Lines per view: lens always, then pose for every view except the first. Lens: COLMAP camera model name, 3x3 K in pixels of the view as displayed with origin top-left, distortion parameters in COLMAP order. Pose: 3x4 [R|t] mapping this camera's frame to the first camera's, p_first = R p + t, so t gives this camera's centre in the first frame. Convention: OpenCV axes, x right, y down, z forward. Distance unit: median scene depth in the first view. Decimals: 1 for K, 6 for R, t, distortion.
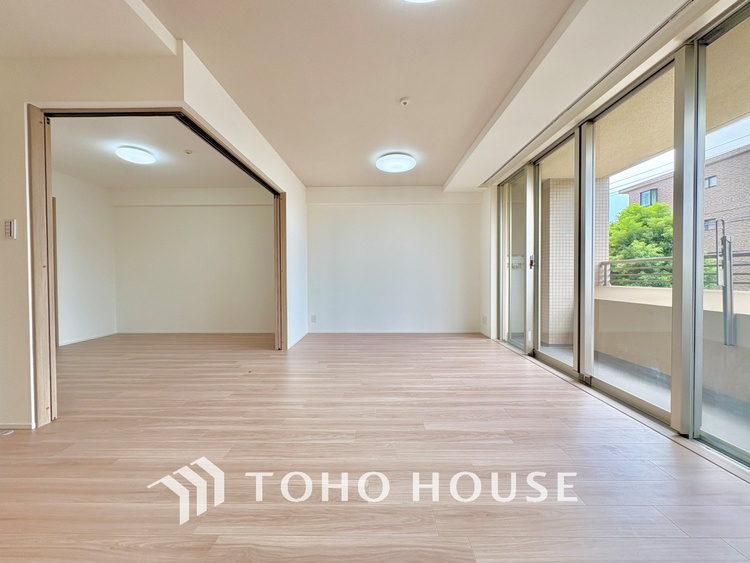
lens RADIAL K [[299.7, 0, 374.4], [0, 299.7, 282.0], [0, 0, 1]] dist [-0.000970, 0.000430]
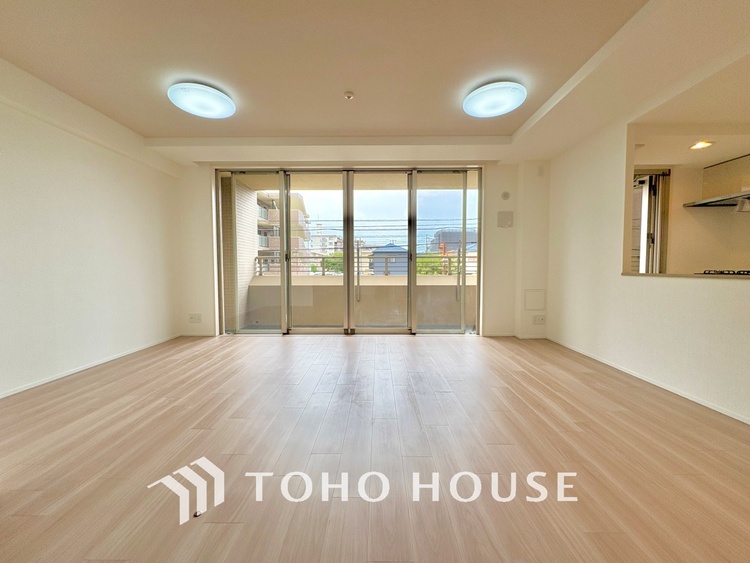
lens RADIAL K [[299.7, 0, 376.3], [0, 299.7, 282.1], [0, 0, 1]] dist [-0.000970, 0.000430]
pose [[-0.001003, -0.042638, 0.999090, -1.007485], [0.019073, 0.998908, 0.042649, -0.007716], [-0.999818, 0.019098, -0.000188, 0.979135]]
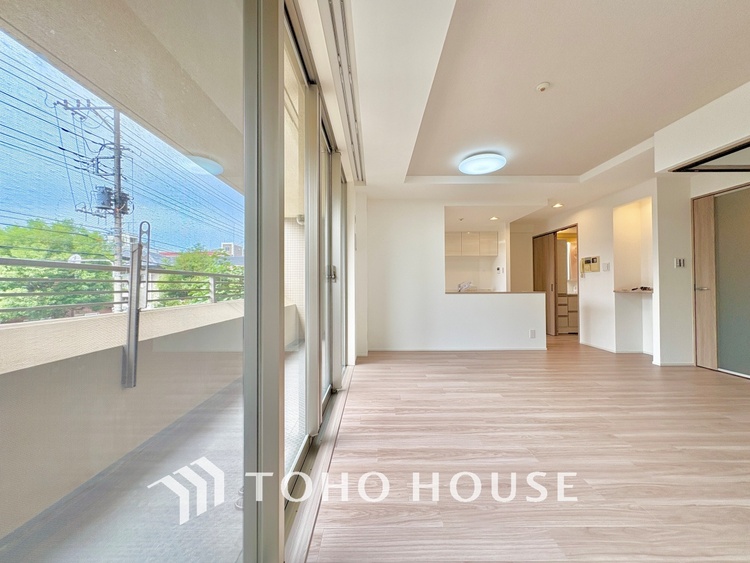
lens RADIAL K [[299.7, 0, 375.3], [0, 299.7, 281.6], [0, 0, 1]] dist [-0.000970, 0.000430]
pose [[-0.999827, 0.009041, -0.016256, 0.639666], [0.008959, 0.999947, 0.005131, -0.058827], [0.016302, 0.004984, -0.999855, 1.971102]]
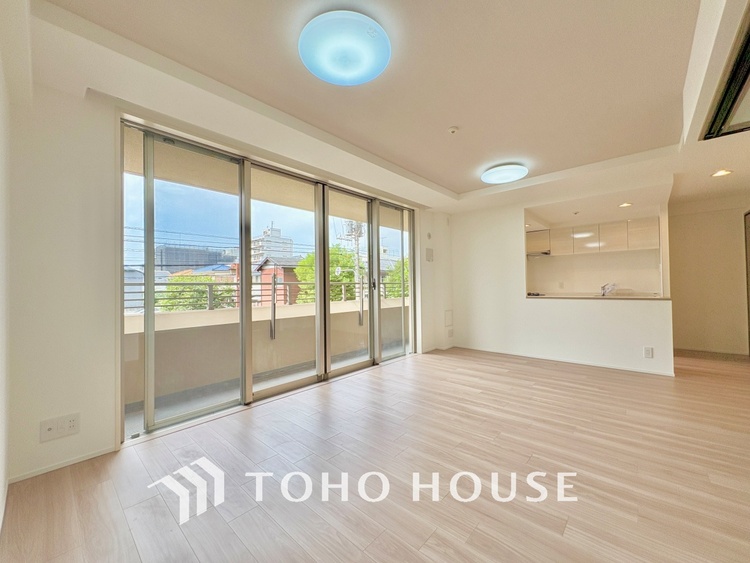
lens RADIAL K [[299.7, 0, 375.0], [0, 299.7, 282.3], [0, 0, 1]] dist [-0.000970, 0.000430]
pose [[-0.749573, 0.024198, 0.661479, -0.387782], [0.029599, 0.999557, -0.003025, -0.089956], [-0.661260, 0.017312, -0.749957, 2.085511]]
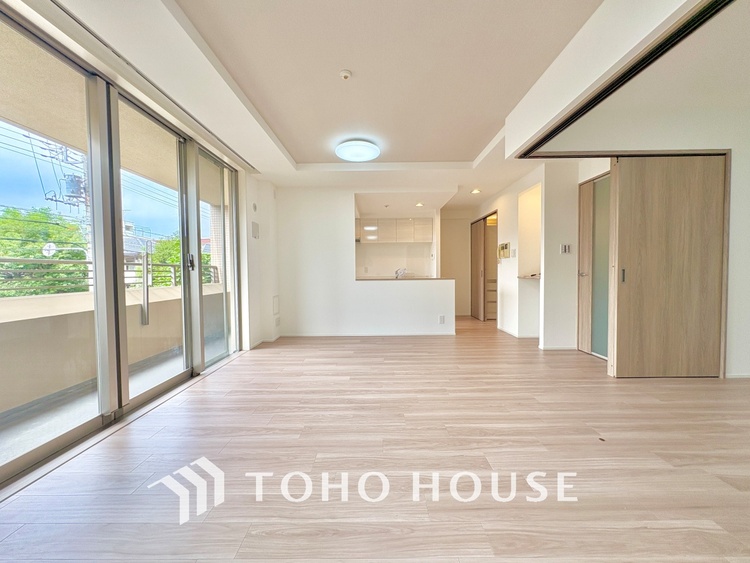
lens RADIAL K [[299.7, 0, 375.9], [0, 299.7, 282.3], [0, 0, 1]] dist [-0.000970, 0.000430]
pose [[-0.999853, 0.015693, -0.006922, 0.033337], [0.015309, 0.998509, 0.052402, -0.056692], [0.007734, 0.052288, -0.998602, 2.010420]]
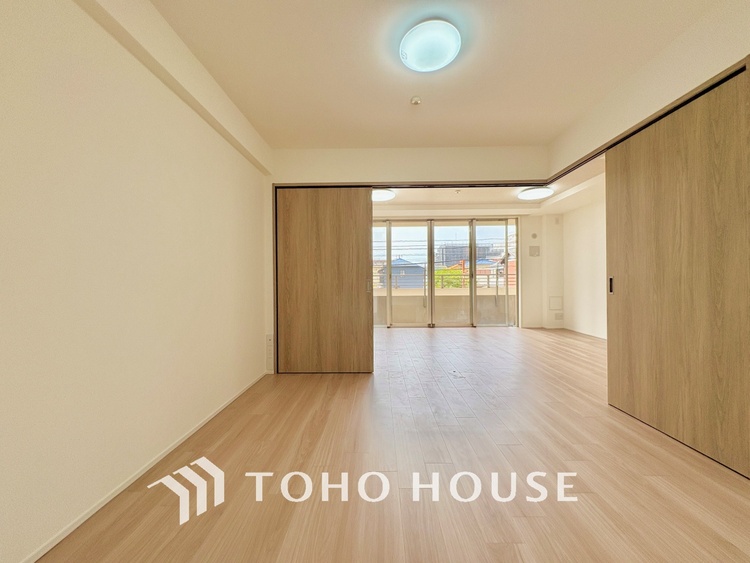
lens RADIAL K [[299.7, 0, 374.9], [0, 299.7, 281.6], [0, 0, 1]] dist [-0.000970, 0.000430]
pose [[0.005155, 0.004187, 0.999978, -1.930822], [0.025504, 0.999665, -0.004317, -0.036163], [-0.999661, 0.025526, 0.005047, 1.635699]]
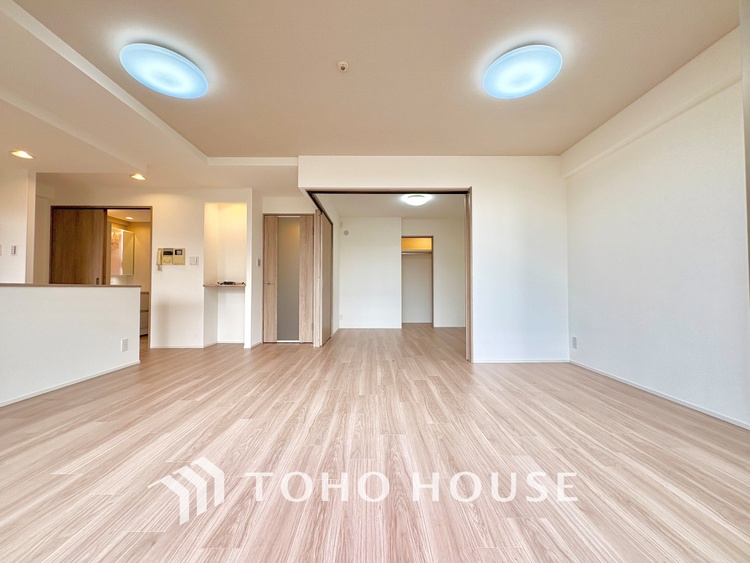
lens RADIAL K [[299.7, 0, 375.8], [0, 299.7, 281.9], [0, 0, 1]] dist [-0.000970, 0.000430]
pose [[0.019458, -0.019555, -0.999619, 0.990853], [-0.017401, 0.999651, -0.019894, 0.018381], [0.999659, 0.017781, 0.019111, 1.158414]]
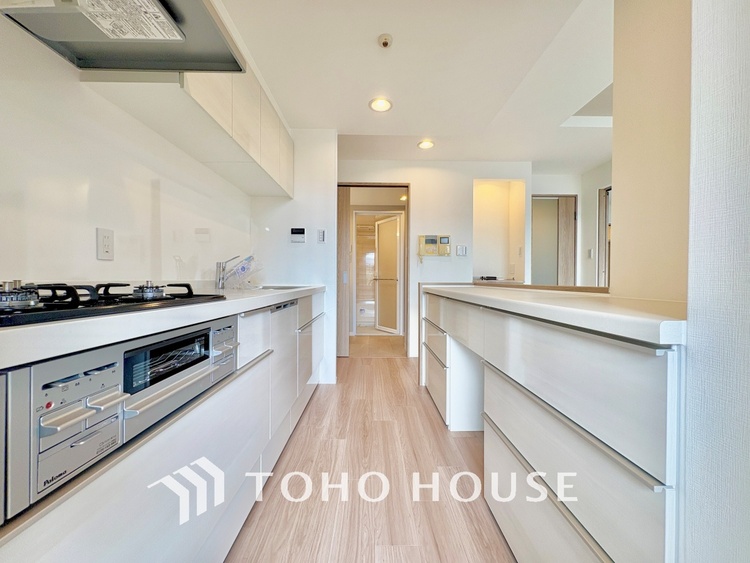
lens RADIAL K [[316.0, 0, 377.8], [0, 316.0, 280.4], [0, 0, 1]] dist [0.012339, 0.000460]
pose [[0.033437, 0.005699, -0.999425, 0.699328], [-0.022186, 0.999742, 0.004958, 0.019505], [0.999195, 0.022007, 0.033554, -0.400092]]
